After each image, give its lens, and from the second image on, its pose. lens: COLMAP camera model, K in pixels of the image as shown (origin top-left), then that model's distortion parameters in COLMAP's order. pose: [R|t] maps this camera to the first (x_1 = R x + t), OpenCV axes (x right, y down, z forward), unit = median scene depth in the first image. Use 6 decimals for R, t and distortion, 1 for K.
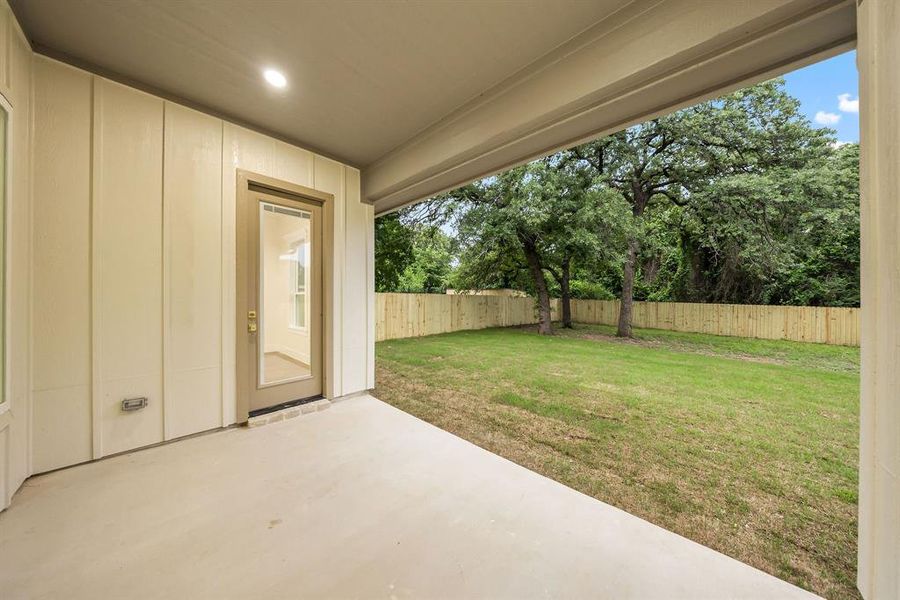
lens RADIAL K [[277.4, 0, 450.9], [0, 277.4, 299.7], [0, 0, 1]] dist [-0.011812, -0.000033]
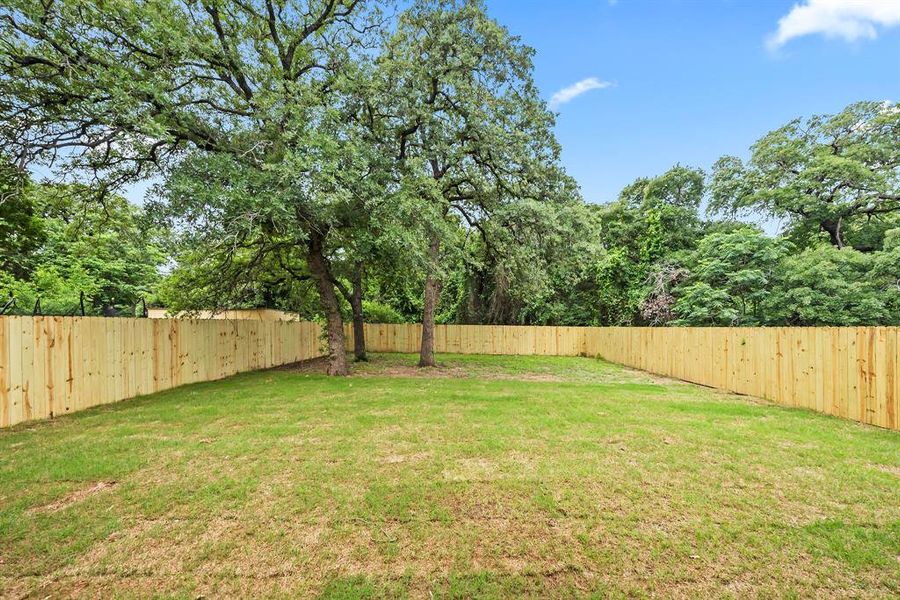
lens RADIAL K [[325.4, 0, 451.6], [0, 325.4, 323.6], [0, 0, 1]] dist [0.000359, -0.003953]
pose [[0.749322, -0.016357, 0.662003, 0.014435], [0.016801, 0.999843, 0.005687, -0.002931], [-0.661992, 0.006861, 0.749479, 0.165622]]
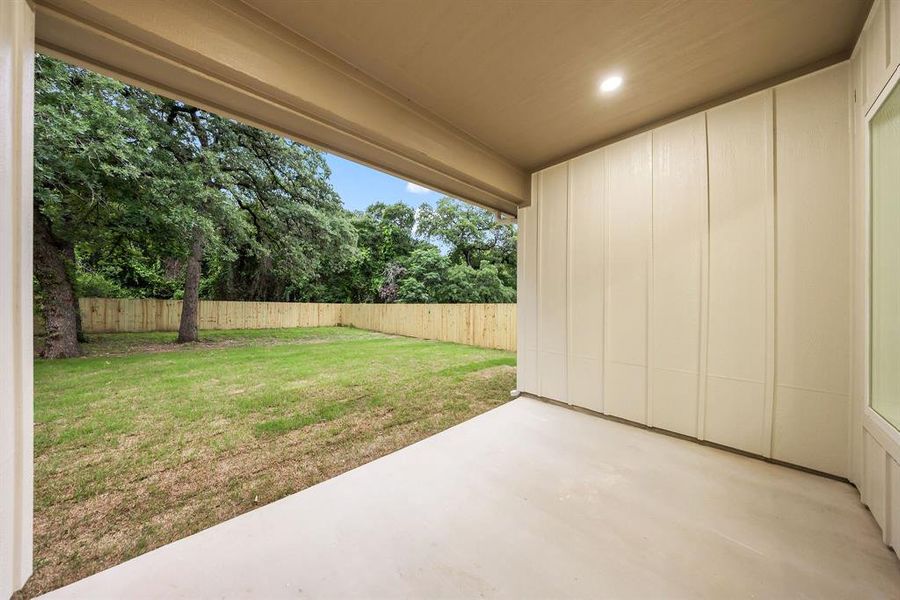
lens RADIAL K [[277.4, 0, 450.9], [0, 277.4, 299.7], [0, 0, 1]] dist [-0.011812, -0.000033]
pose [[0.055237, -0.002973, 0.998469, -0.149109], [-0.004755, 0.999983, 0.003241, -0.001690], [-0.998462, -0.004927, 0.055222, 0.129900]]
